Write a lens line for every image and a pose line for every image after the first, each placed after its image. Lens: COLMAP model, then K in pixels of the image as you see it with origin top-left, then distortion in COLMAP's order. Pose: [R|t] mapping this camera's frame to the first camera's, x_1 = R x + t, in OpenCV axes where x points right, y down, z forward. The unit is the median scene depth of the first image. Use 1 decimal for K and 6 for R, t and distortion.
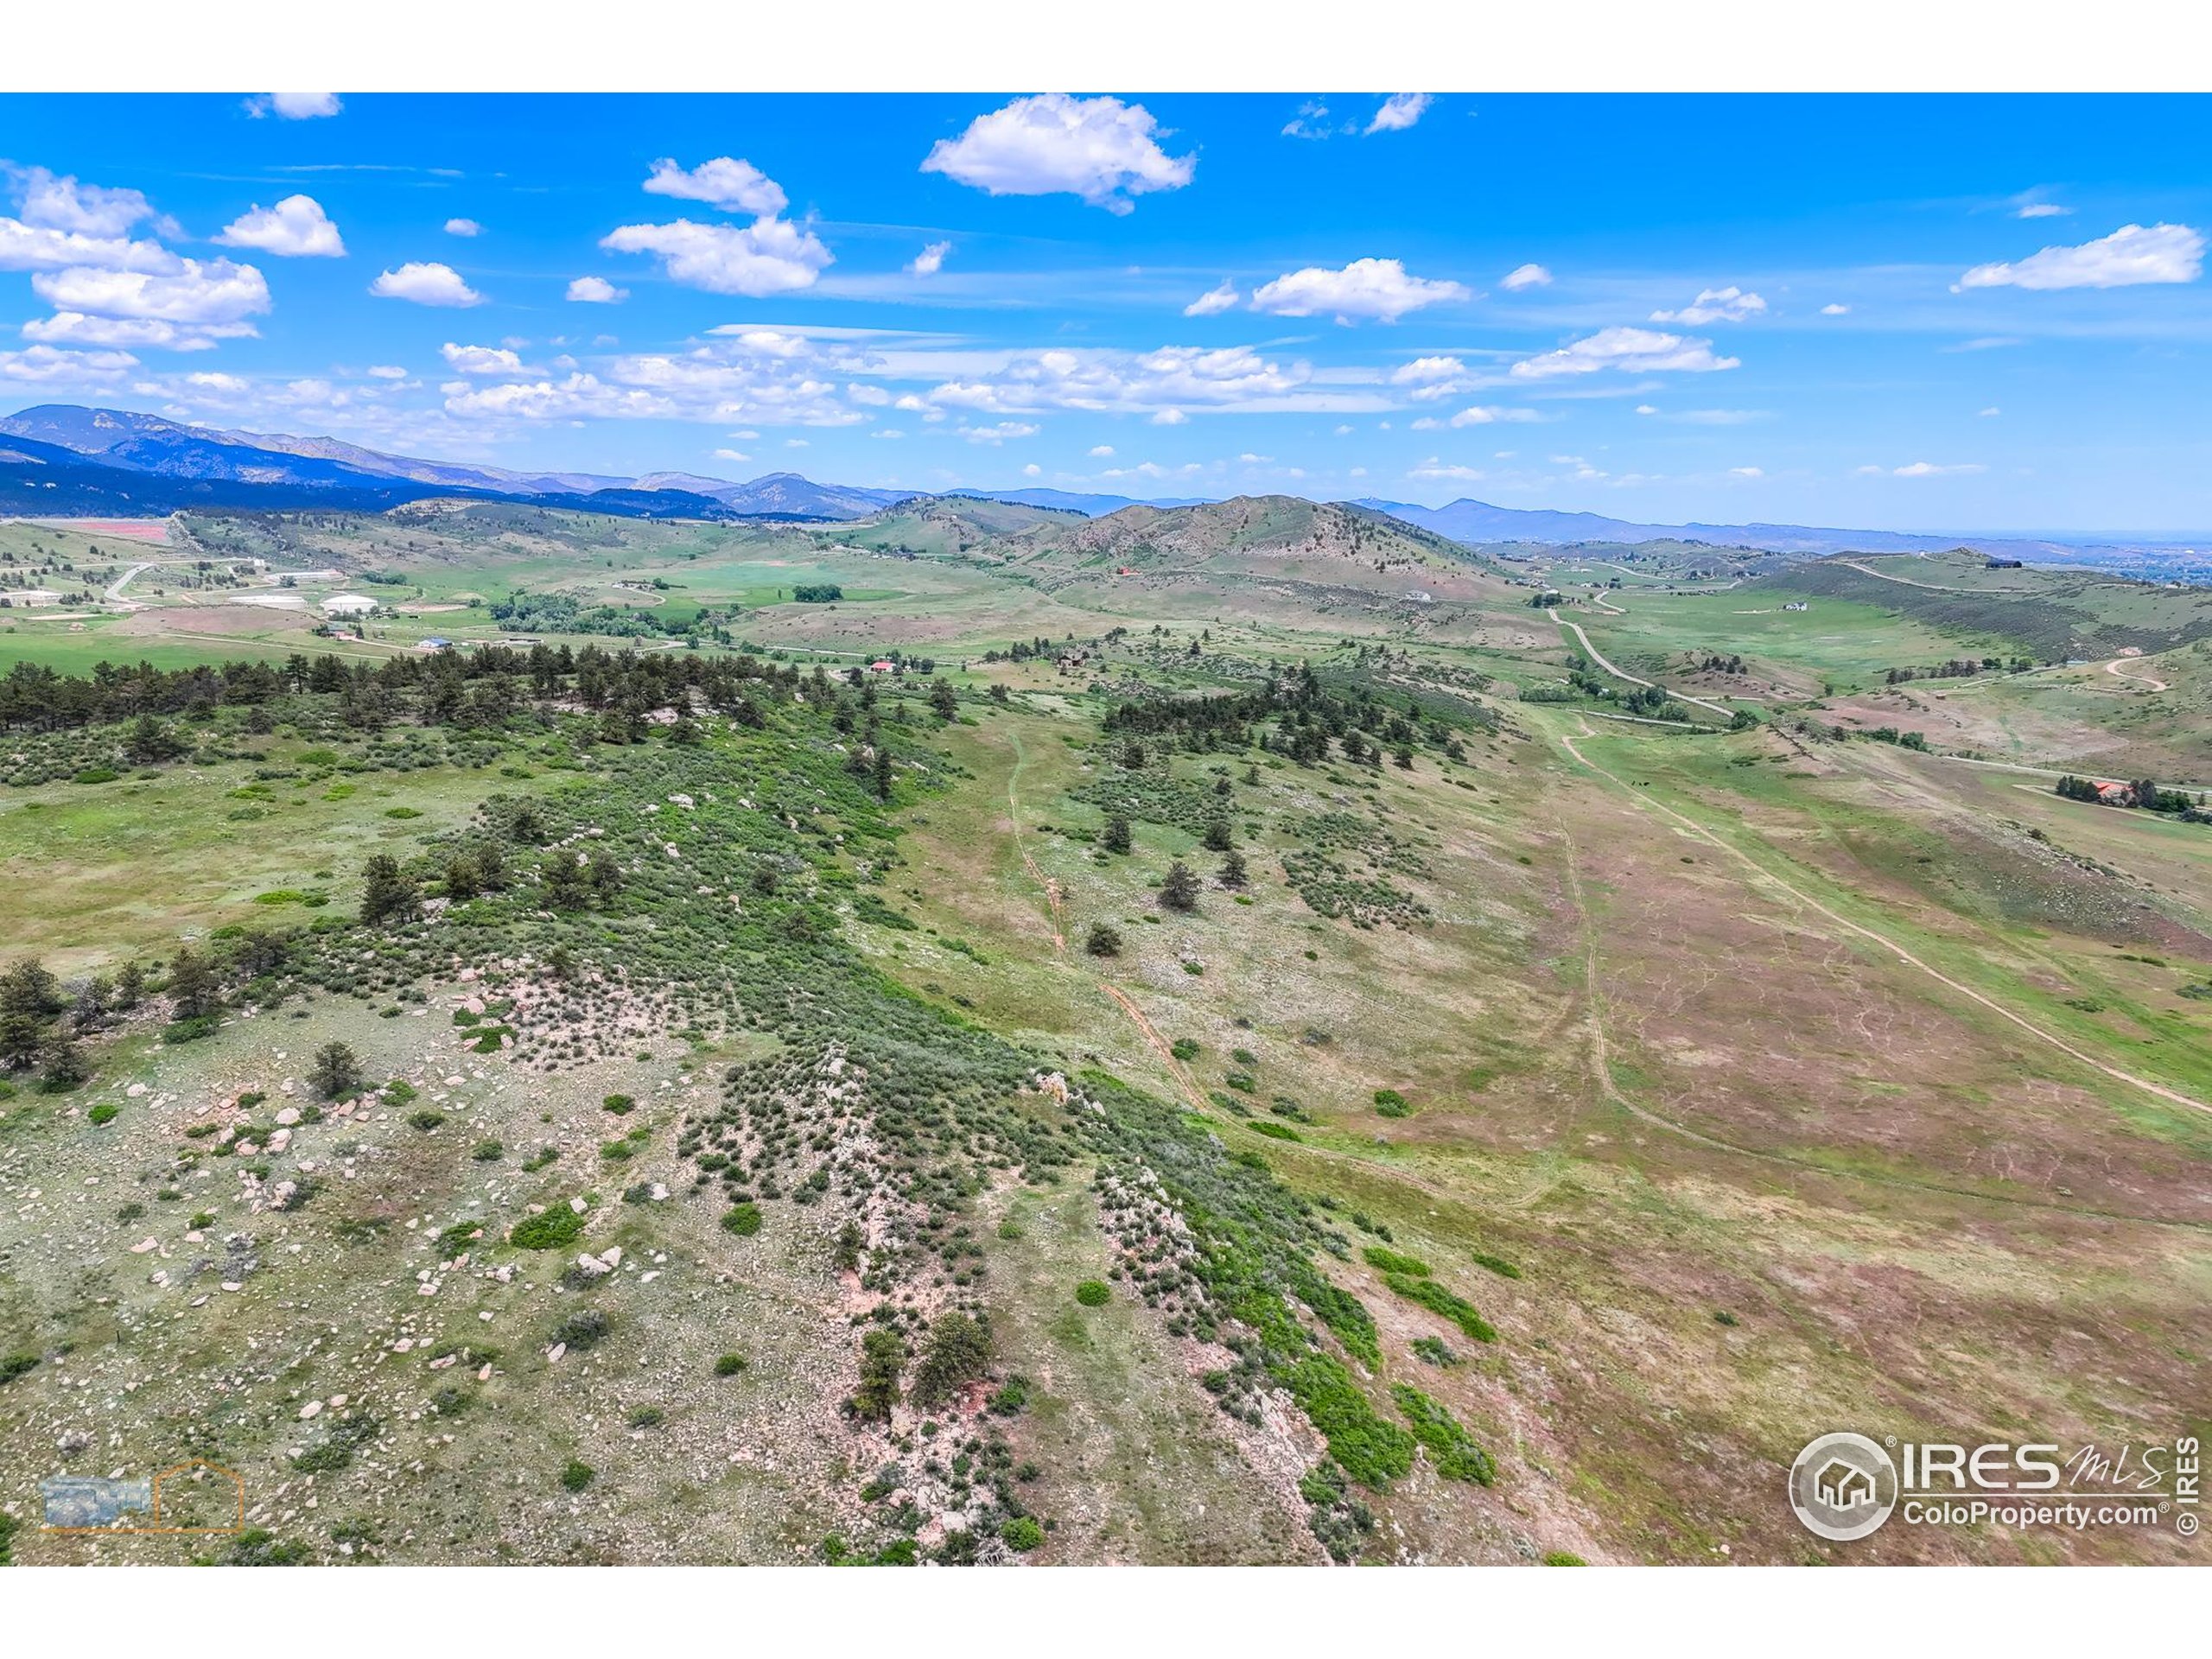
lens RADIAL K [[1642.6, 0, 1106.5], [0, 1642.6, 818.3], [0, 0, 1]] dist [0.083302, -0.069222]
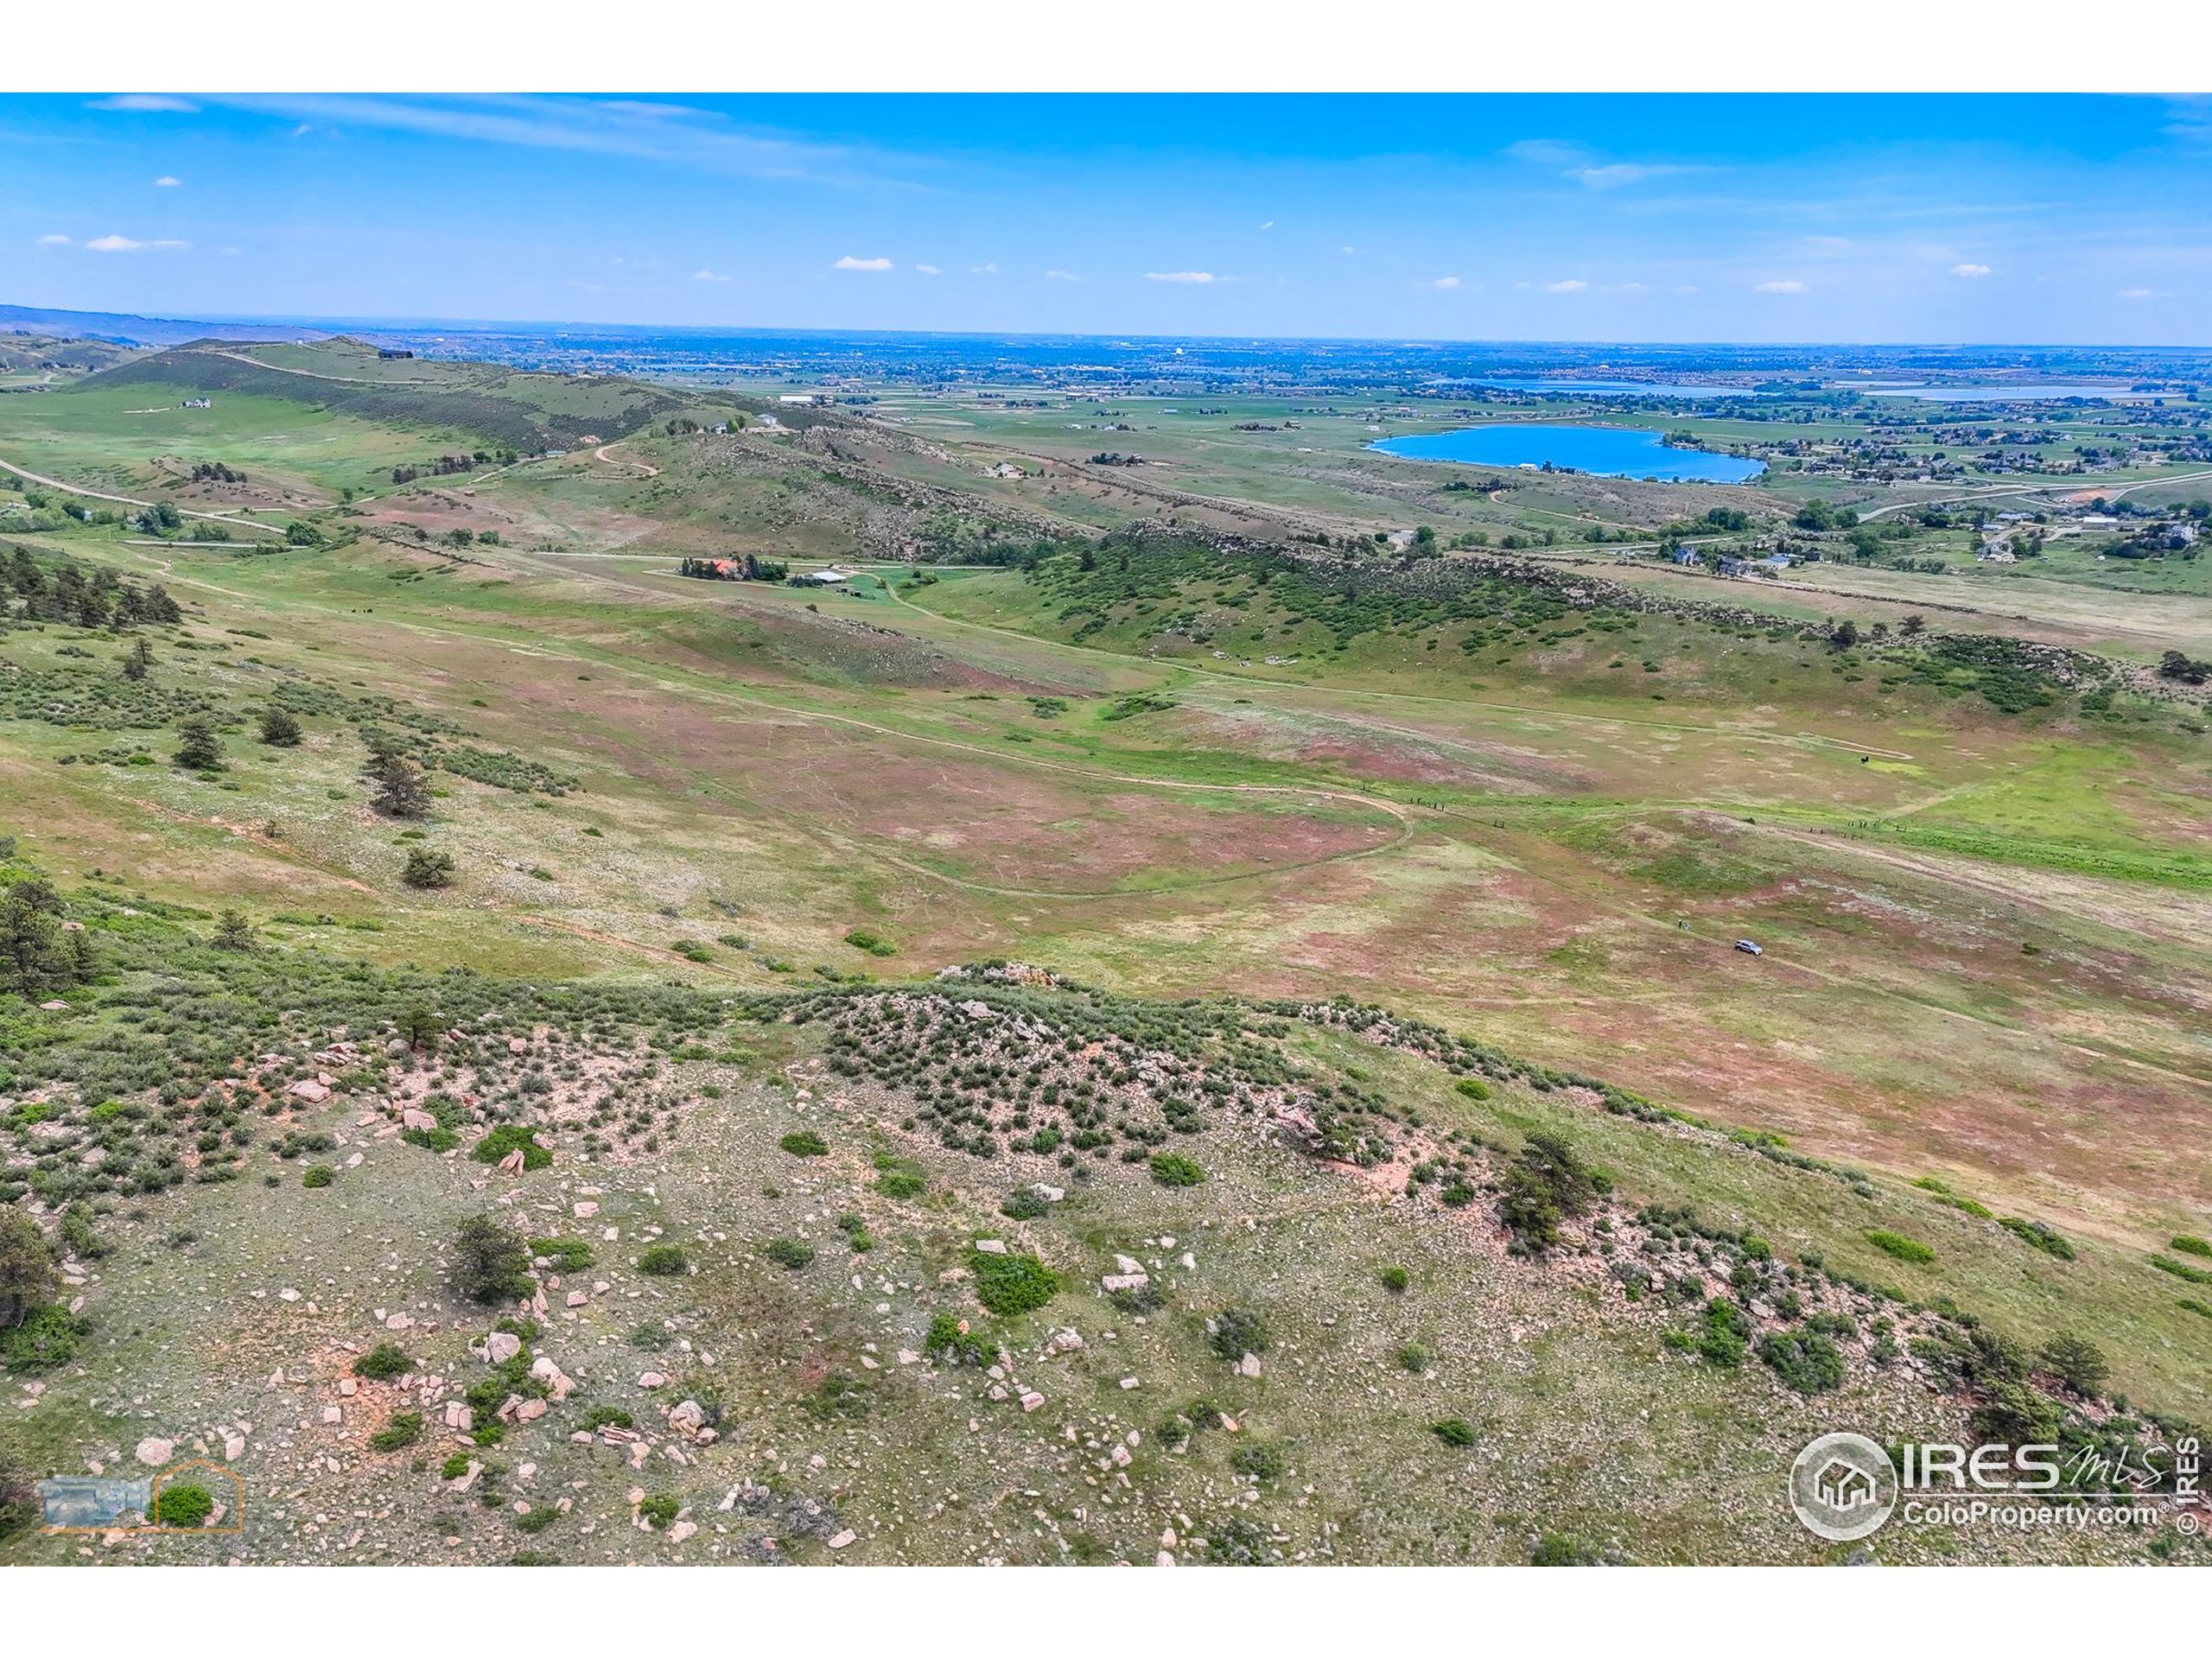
lens RADIAL K [[1716.9, 0, 1116.4], [0, 1716.9, 845.1], [0, 0, 1]] dist [0.059267, -0.027541]
pose [[0.581301, -0.235995, 0.778714, -0.822747], [0.137355, 0.971743, 0.191959, -0.091862], [-0.802012, -0.004625, 0.597290, 0.448755]]
